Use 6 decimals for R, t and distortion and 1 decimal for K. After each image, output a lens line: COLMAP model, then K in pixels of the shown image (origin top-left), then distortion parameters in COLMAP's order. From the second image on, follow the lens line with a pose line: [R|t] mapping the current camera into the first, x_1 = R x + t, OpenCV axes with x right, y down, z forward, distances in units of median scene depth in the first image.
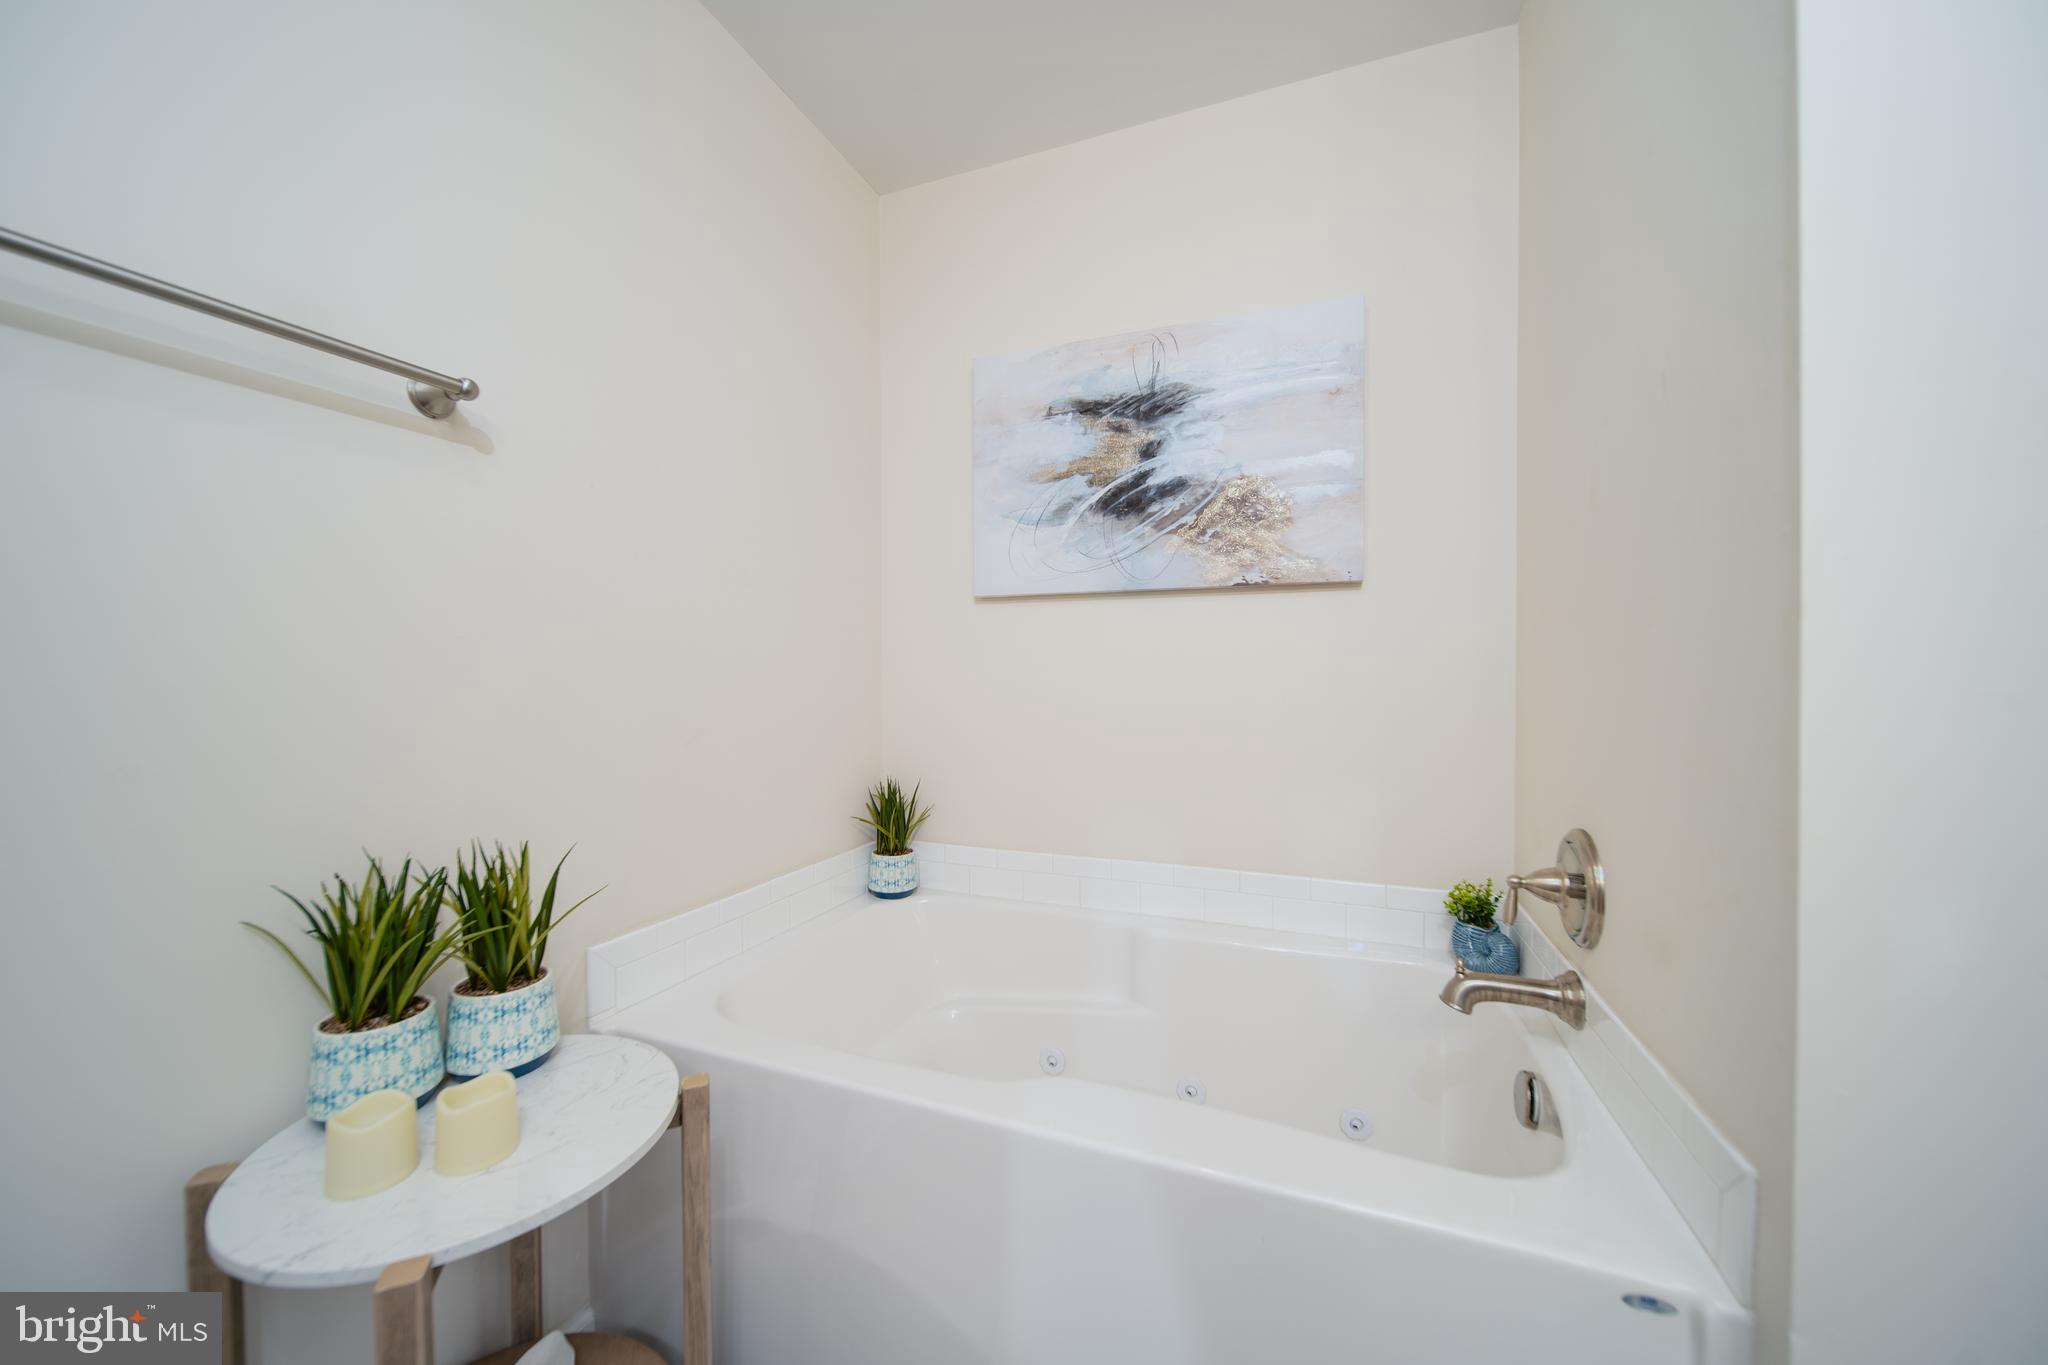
lens RADIAL K [[751.6, 0, 1021.1], [0, 751.6, 673.6], [0, 0, 1]] dist [0.000932, -0.000222]
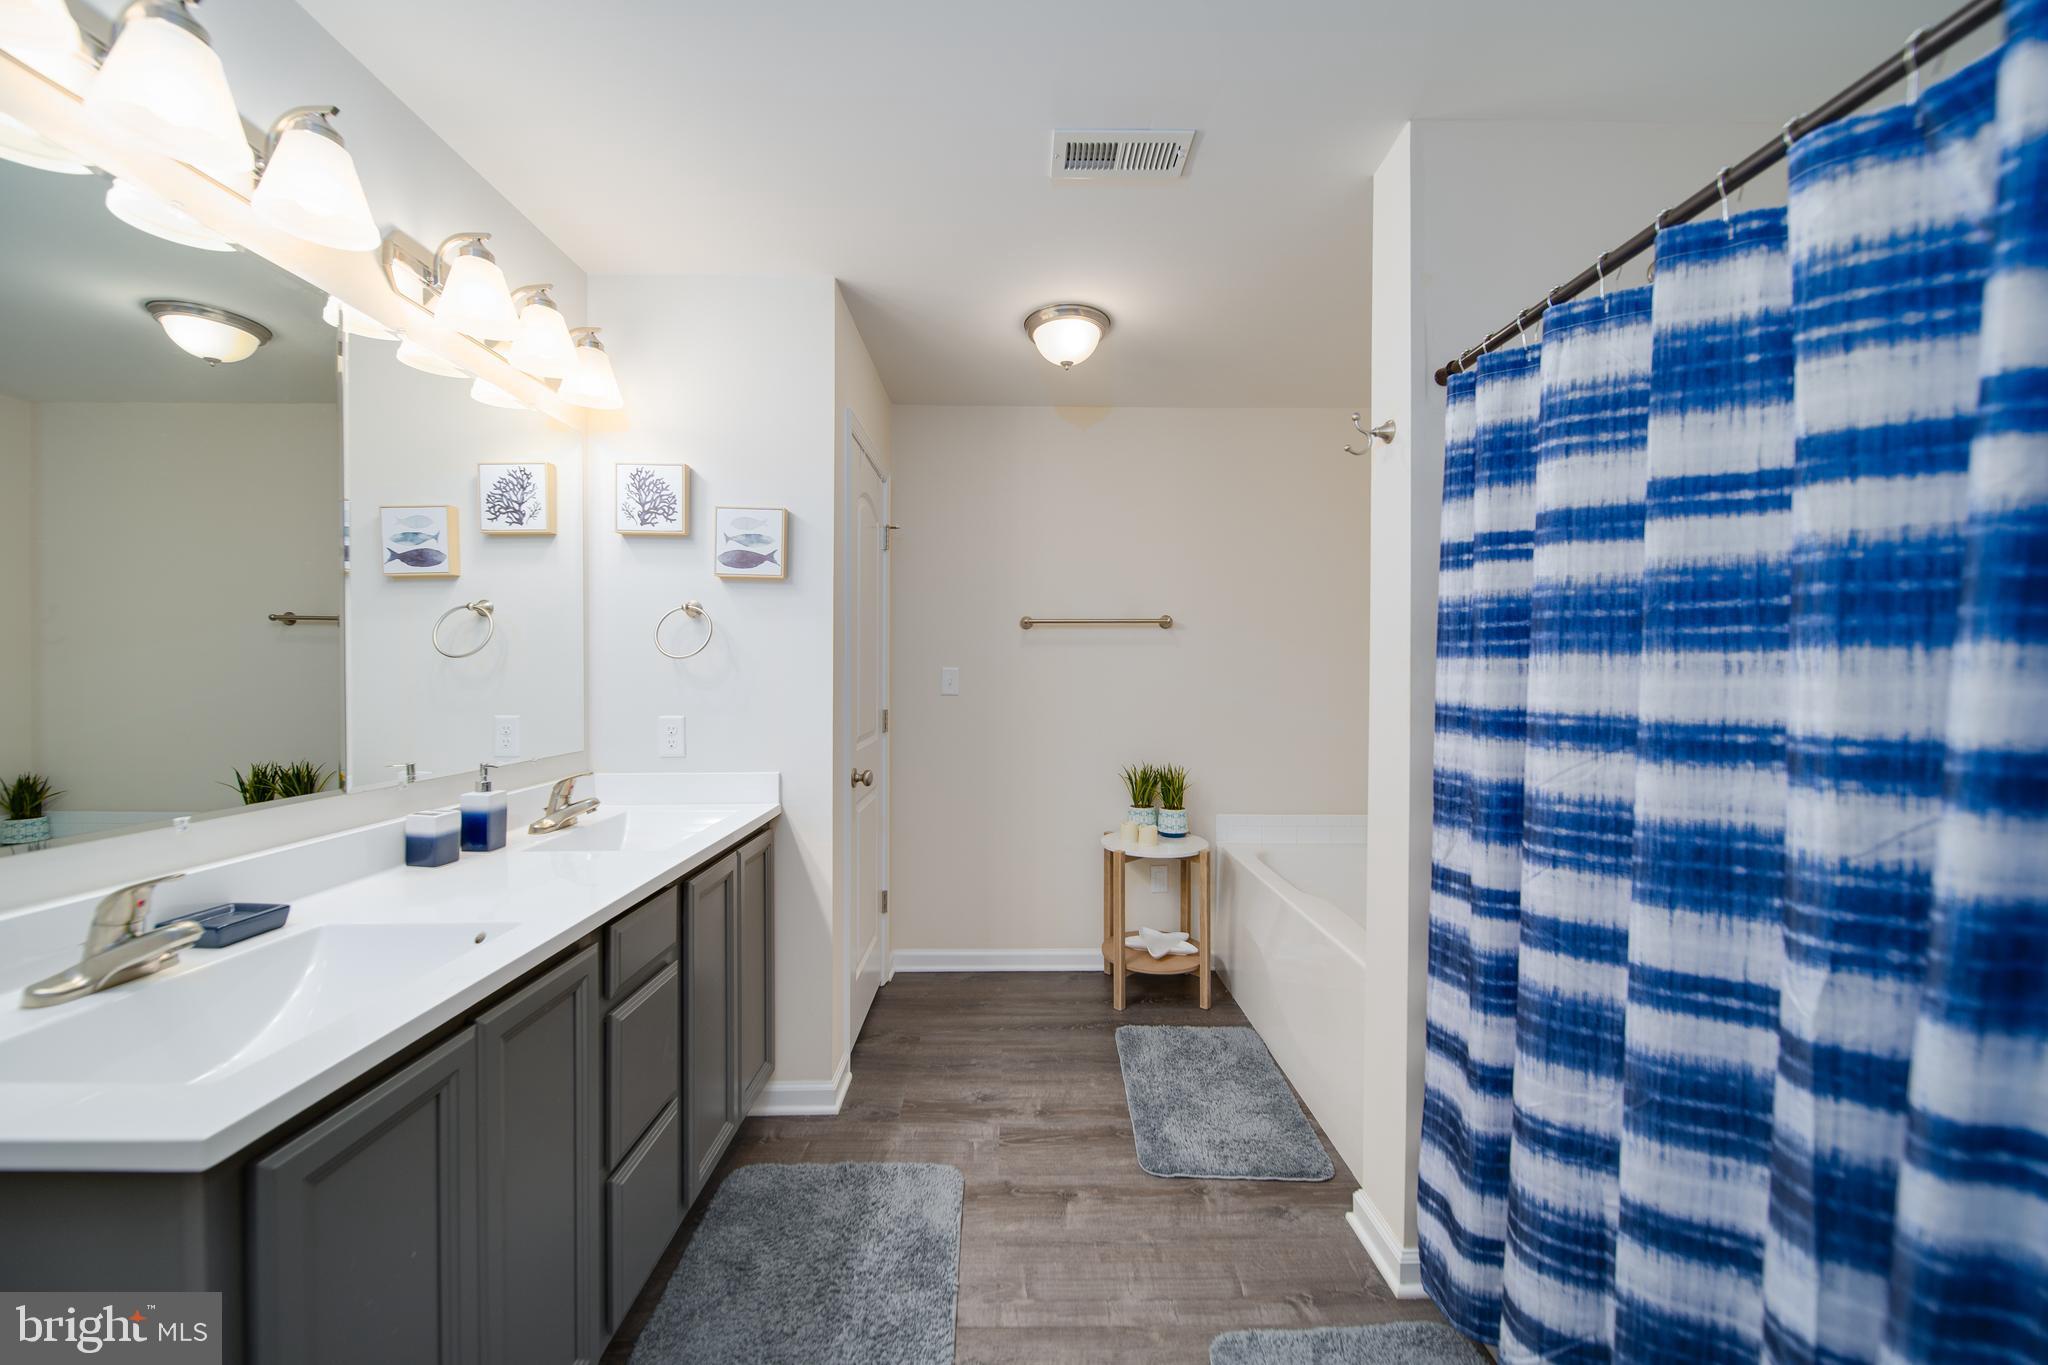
lens RADIAL K [[751.6, 0, 1042.8], [0, 751.6, 678.2], [0, 0, 1]] dist [0.000932, -0.000222]
pose [[0.362733, 0.013714, -0.931792, 2.090230], [-0.005465, 0.999906, 0.012588, -0.173293], [0.931877, 0.000526, 0.362774, -0.672180]]
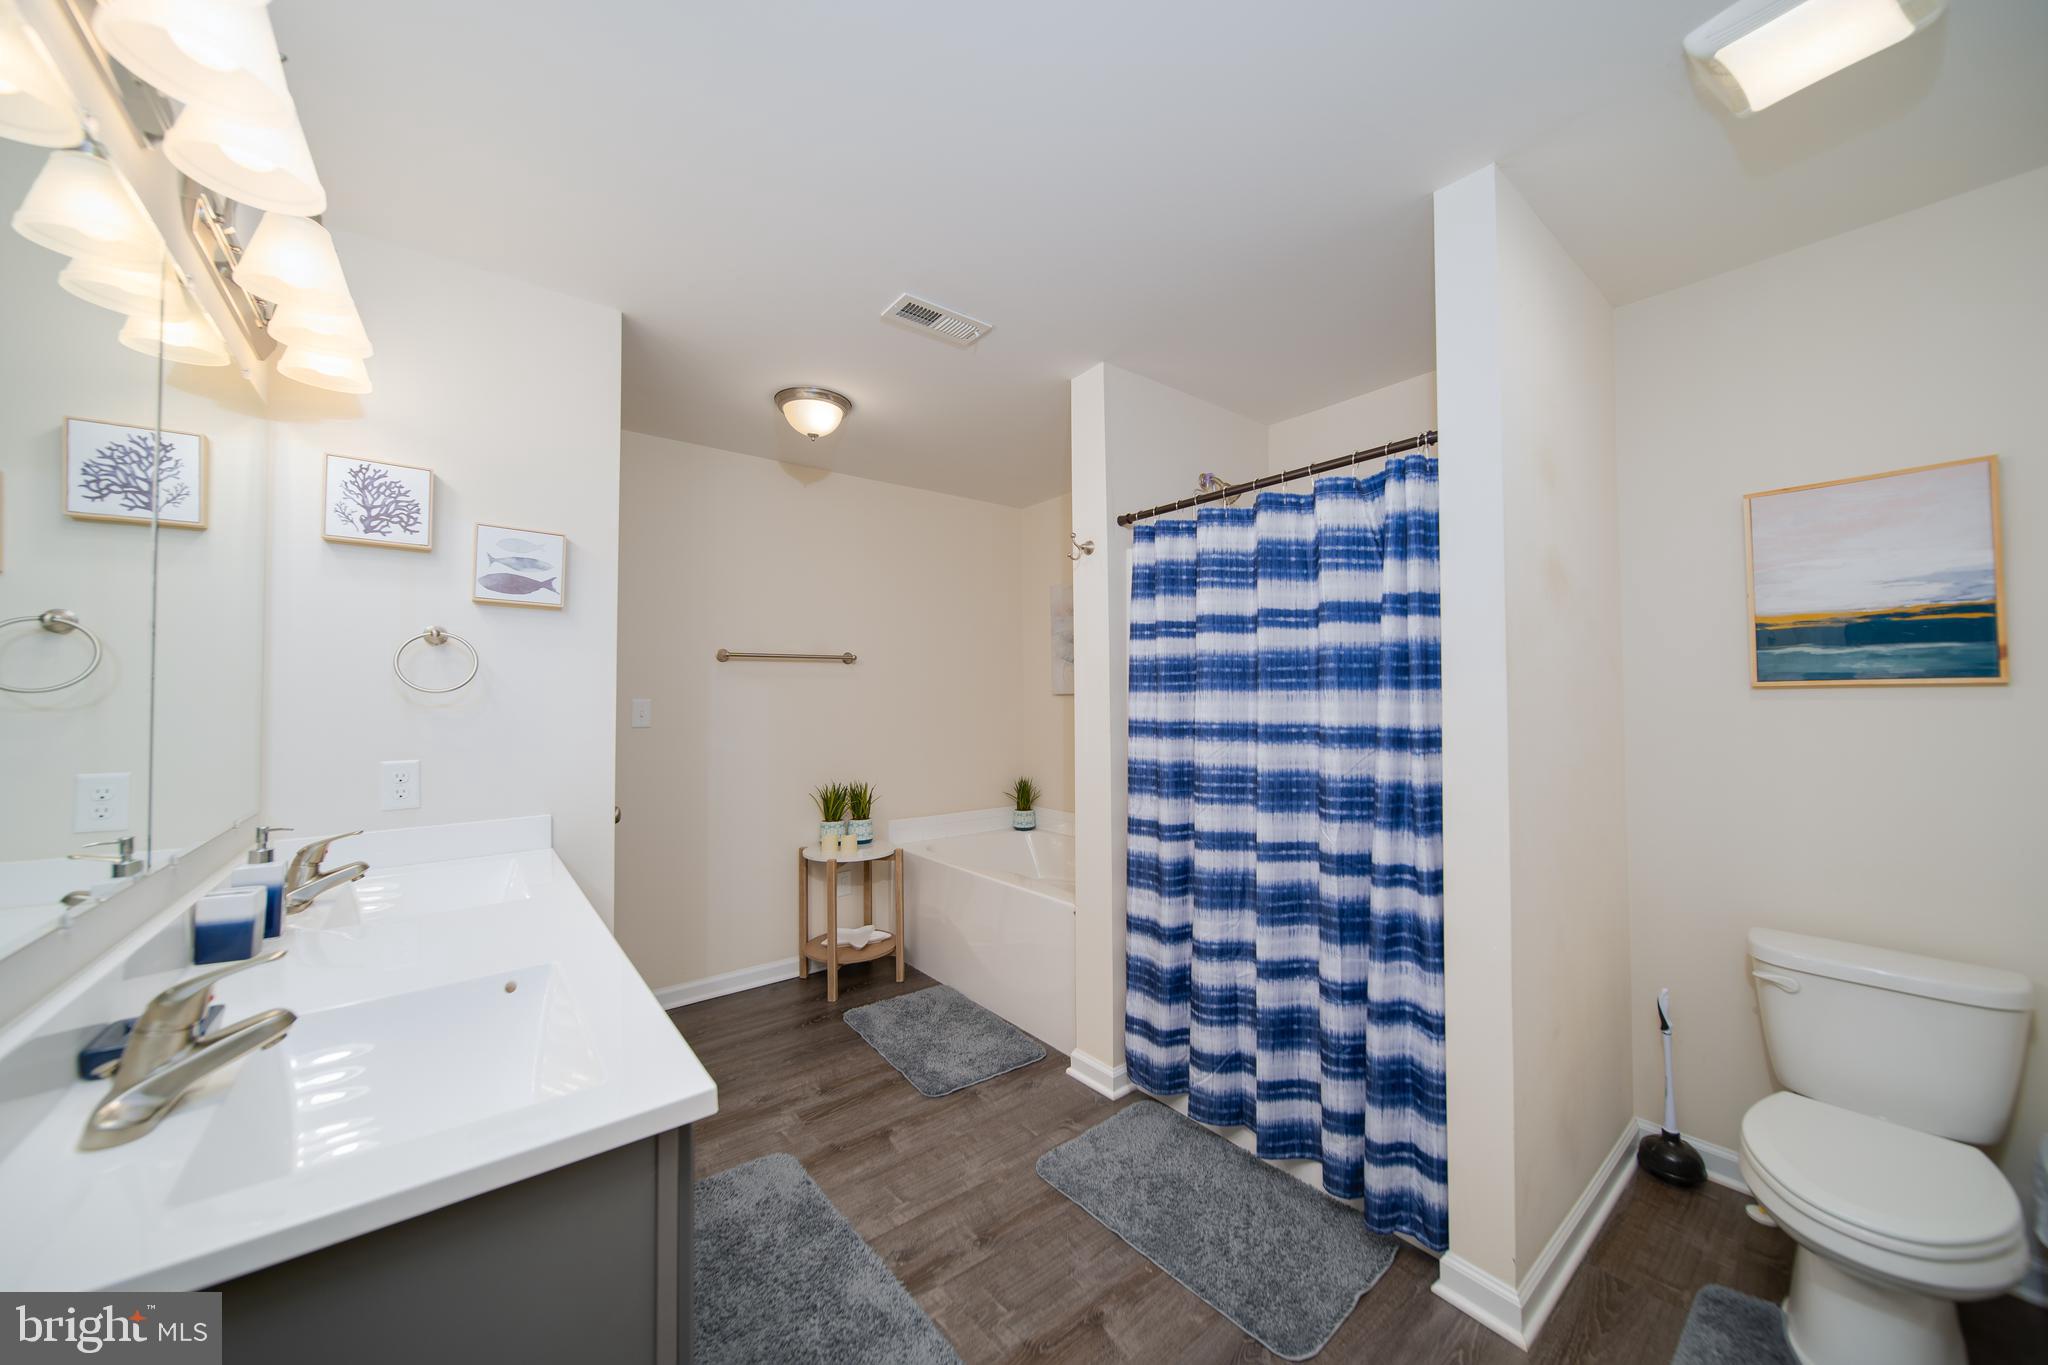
lens RADIAL K [[751.6, 0, 1031.7], [0, 751.6, 672.9], [0, 0, 1]] dist [0.000932, -0.000222]
pose [[0.867312, -0.017288, -0.497464, 1.912965], [0.001643, 0.999491, -0.031868, -0.184216], [0.497762, 0.026822, 0.866899, -1.819234]]
